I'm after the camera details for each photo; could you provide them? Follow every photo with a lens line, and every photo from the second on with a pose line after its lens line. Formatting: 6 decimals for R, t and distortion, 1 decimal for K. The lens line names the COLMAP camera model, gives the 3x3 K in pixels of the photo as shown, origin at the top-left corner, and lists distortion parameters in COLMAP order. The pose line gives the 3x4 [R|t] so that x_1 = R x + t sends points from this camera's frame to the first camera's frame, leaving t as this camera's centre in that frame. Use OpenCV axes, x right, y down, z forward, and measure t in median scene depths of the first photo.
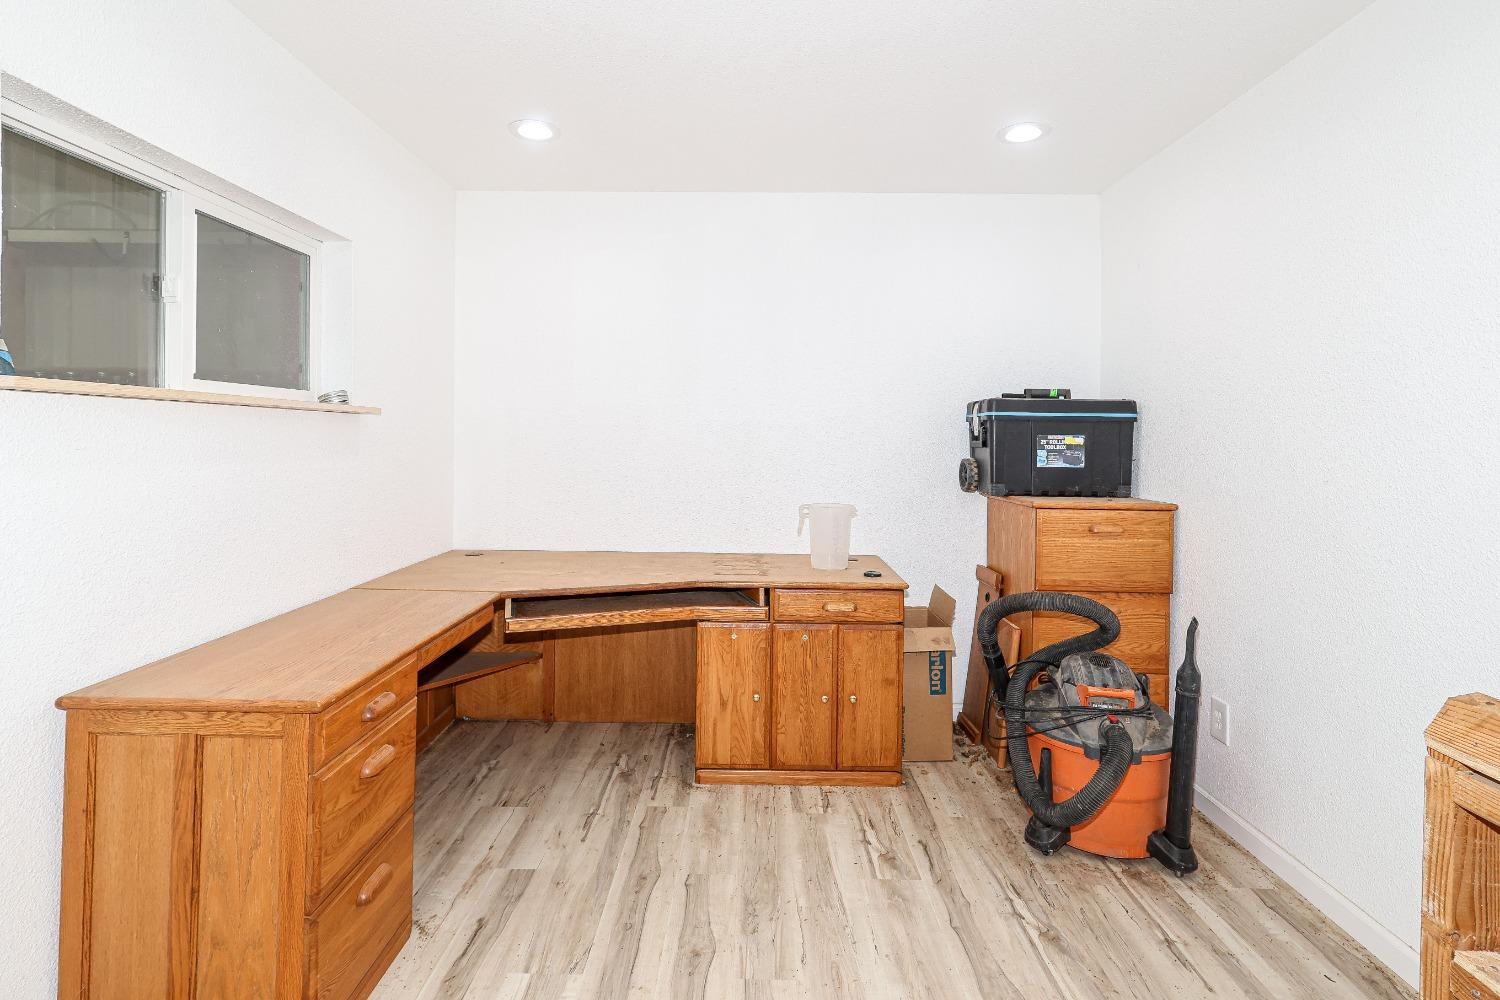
lens RADIAL K [[745.0, 0, 749.6], [0, 745.0, 440.4], [0, 0, 1]] dist [0.001415, 0.000992]
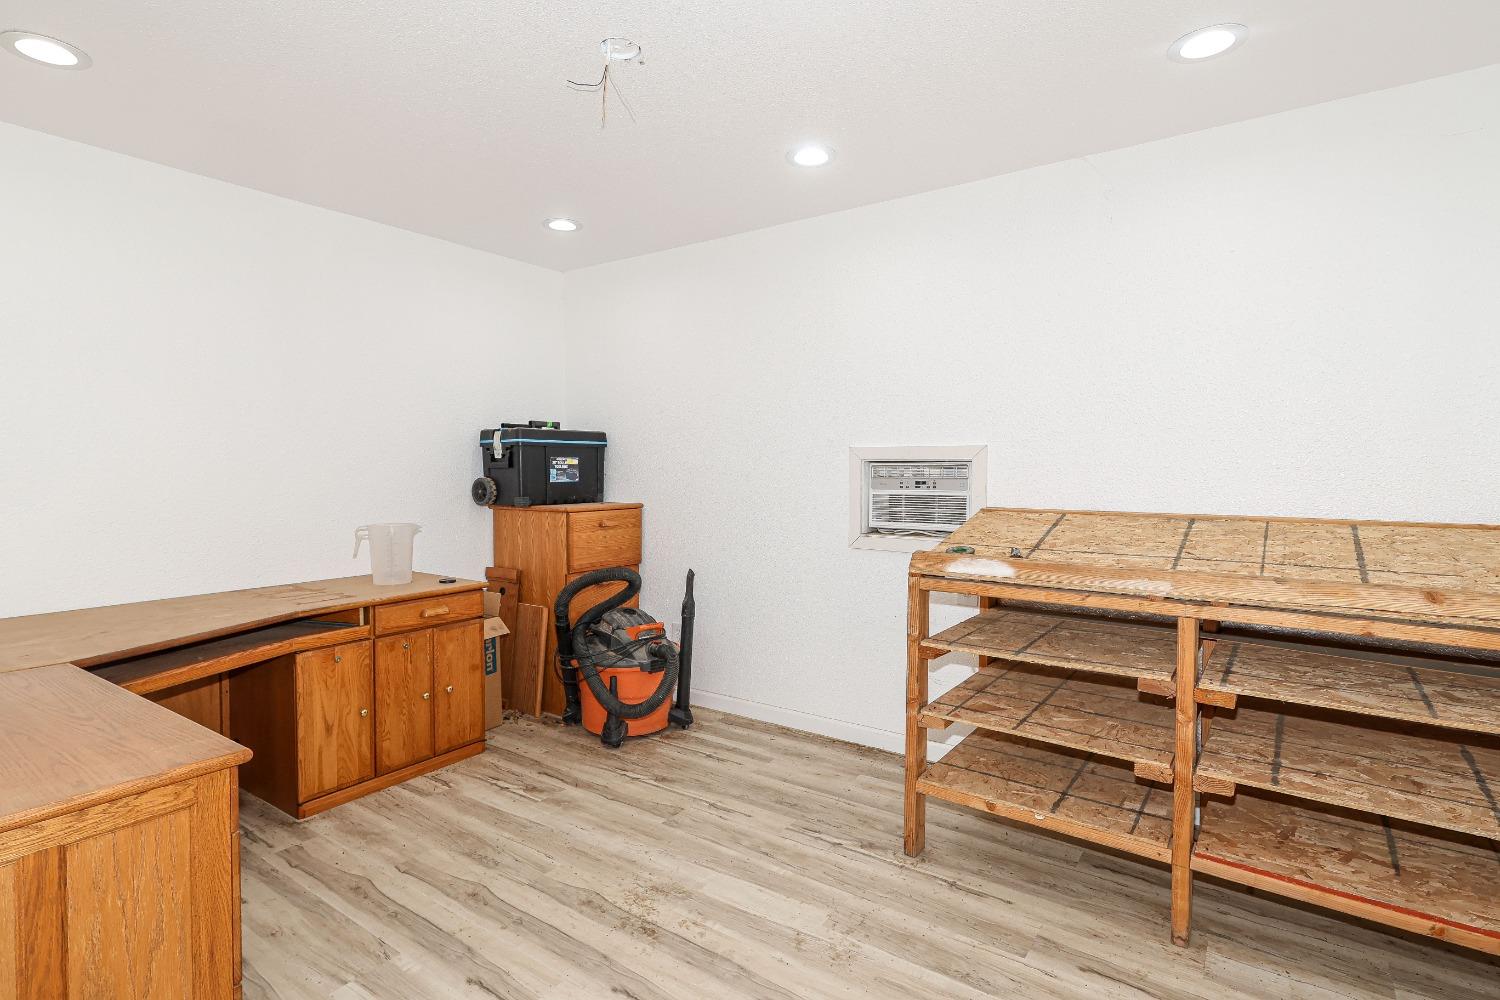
lens RADIAL K [[710.9, 0, 748.8], [0, 710.9, 506.3], [0, 0, 1]] dist [0.001859, 0.000575]
pose [[0.582937, -0.059286, 0.810351, -0.459412], [0.012035, 0.997855, 0.064346, 0.002353], [-0.812428, -0.027757, 0.582401, 0.000491]]
